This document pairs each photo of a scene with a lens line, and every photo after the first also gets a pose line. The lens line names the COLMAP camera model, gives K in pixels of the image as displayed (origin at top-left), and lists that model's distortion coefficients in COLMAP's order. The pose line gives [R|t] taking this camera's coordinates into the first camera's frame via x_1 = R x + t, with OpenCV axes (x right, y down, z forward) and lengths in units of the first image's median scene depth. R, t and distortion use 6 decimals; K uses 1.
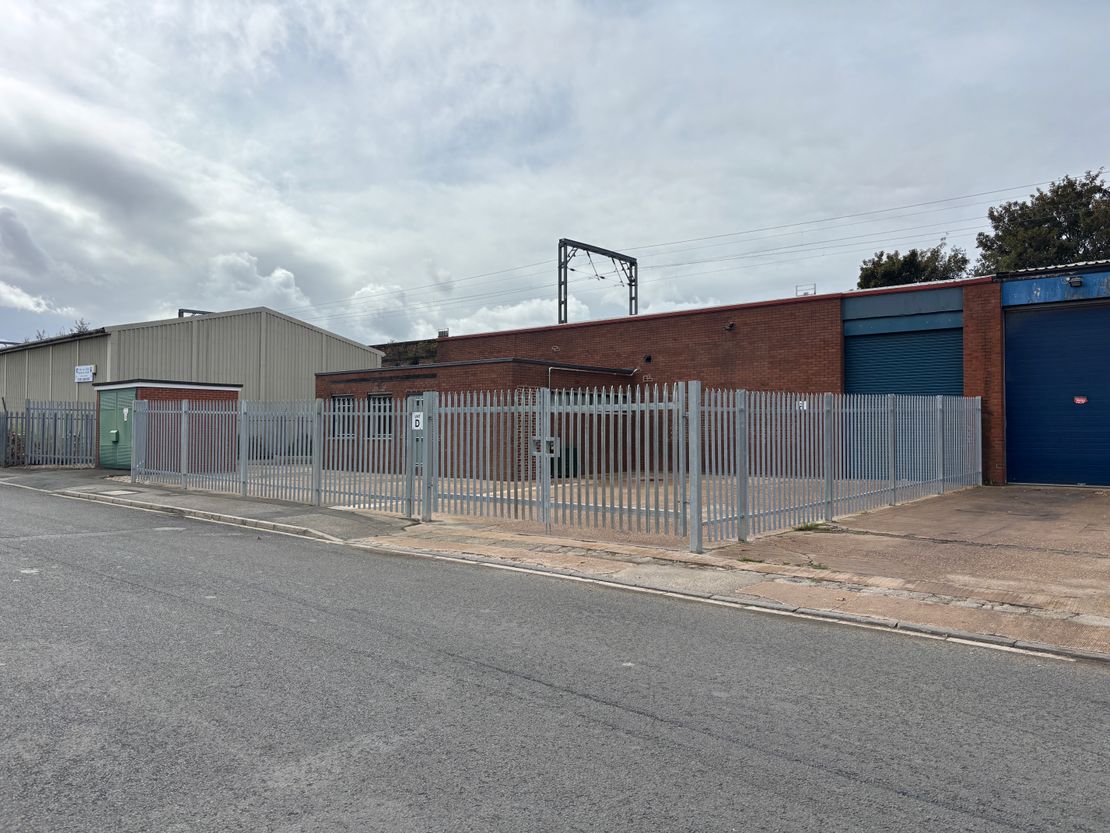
lens RADIAL K [[831.9, 0, 555.0], [0, 831.9, 416.5], [0, 0, 1]] dist [0.025219, -0.003005]
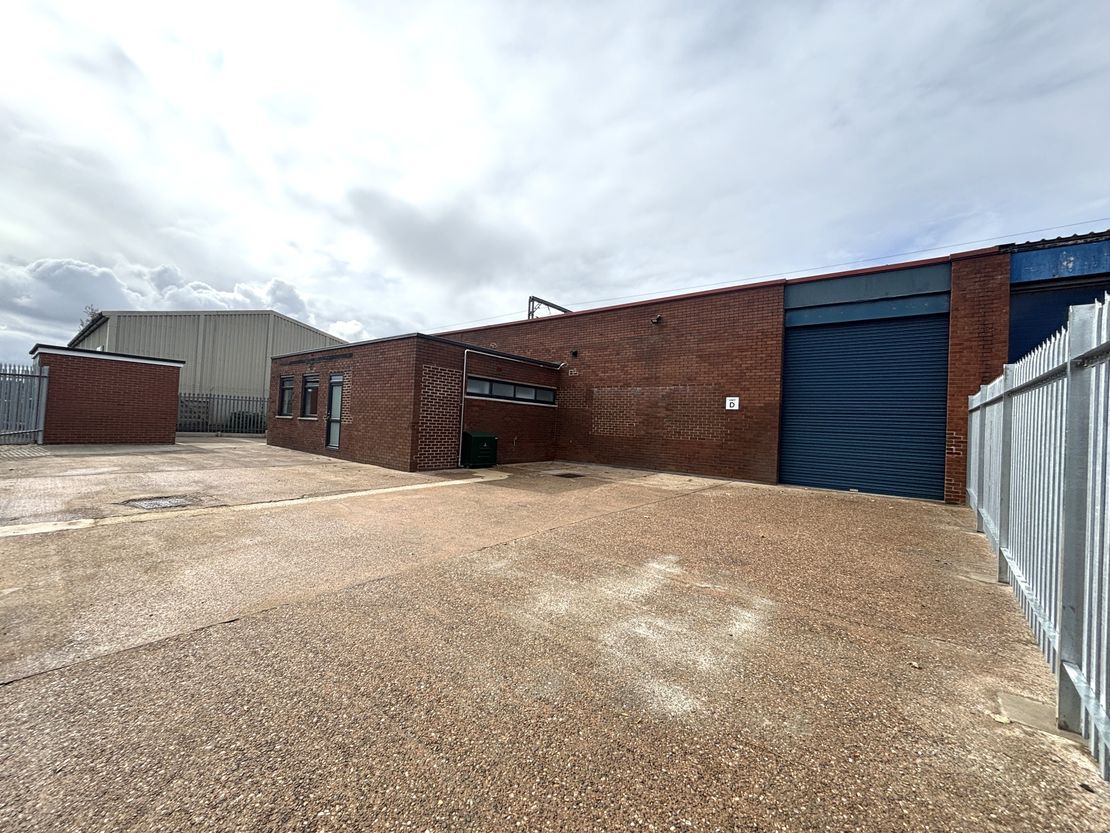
lens RADIAL K [[445.0, 0, 555.0], [0, 445.0, 416.5], [0, 0, 1]] dist [0.000186, -0.000029]
pose [[0.998123, 0.044774, 0.041779, 0.068034], [-0.044849, 0.998993, 0.000853, 0.009872], [-0.041699, -0.002725, 0.999127, 0.447153]]
